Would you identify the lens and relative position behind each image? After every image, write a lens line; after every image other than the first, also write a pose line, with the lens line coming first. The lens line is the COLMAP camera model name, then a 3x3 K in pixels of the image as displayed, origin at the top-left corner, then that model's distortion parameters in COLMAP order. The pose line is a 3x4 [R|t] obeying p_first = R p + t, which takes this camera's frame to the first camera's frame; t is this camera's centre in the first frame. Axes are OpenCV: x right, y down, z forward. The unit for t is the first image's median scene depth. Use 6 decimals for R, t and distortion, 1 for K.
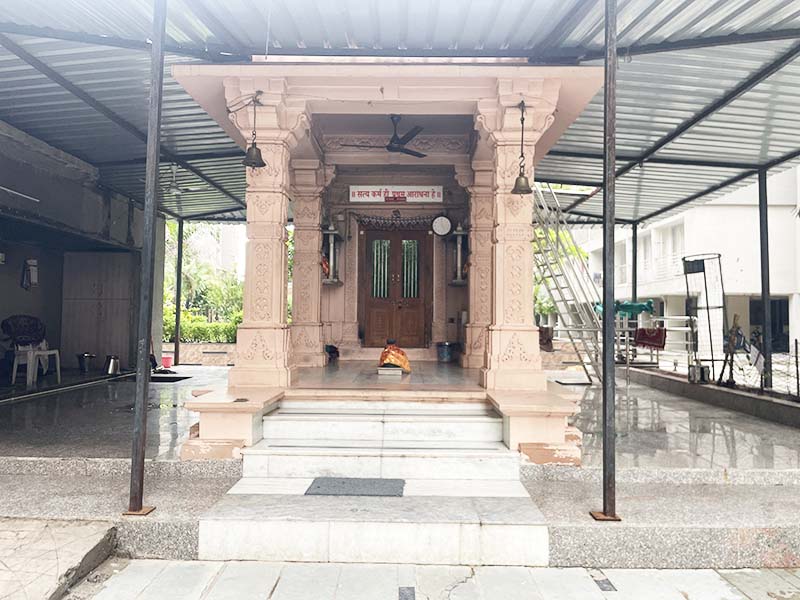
lens RADIAL K [[614.8, 0, 400.3], [0, 614.8, 295.6], [0, 0, 1]] dist [0.032896, -0.007800]
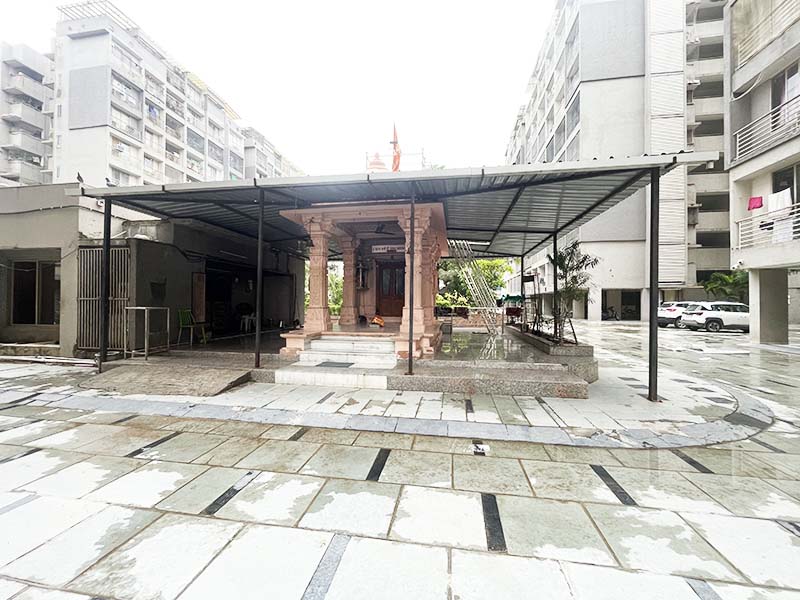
lens RADIAL K [[323.1, 0, 400.2], [0, 323.1, 302.5], [0, 0, 1]] dist [-0.003540, 0.000549]
pose [[0.987857, -0.007576, -0.155181, 0.281245], [0.013441, 0.999233, 0.036778, -0.013573], [0.154784, -0.038417, 0.987201, -0.245912]]
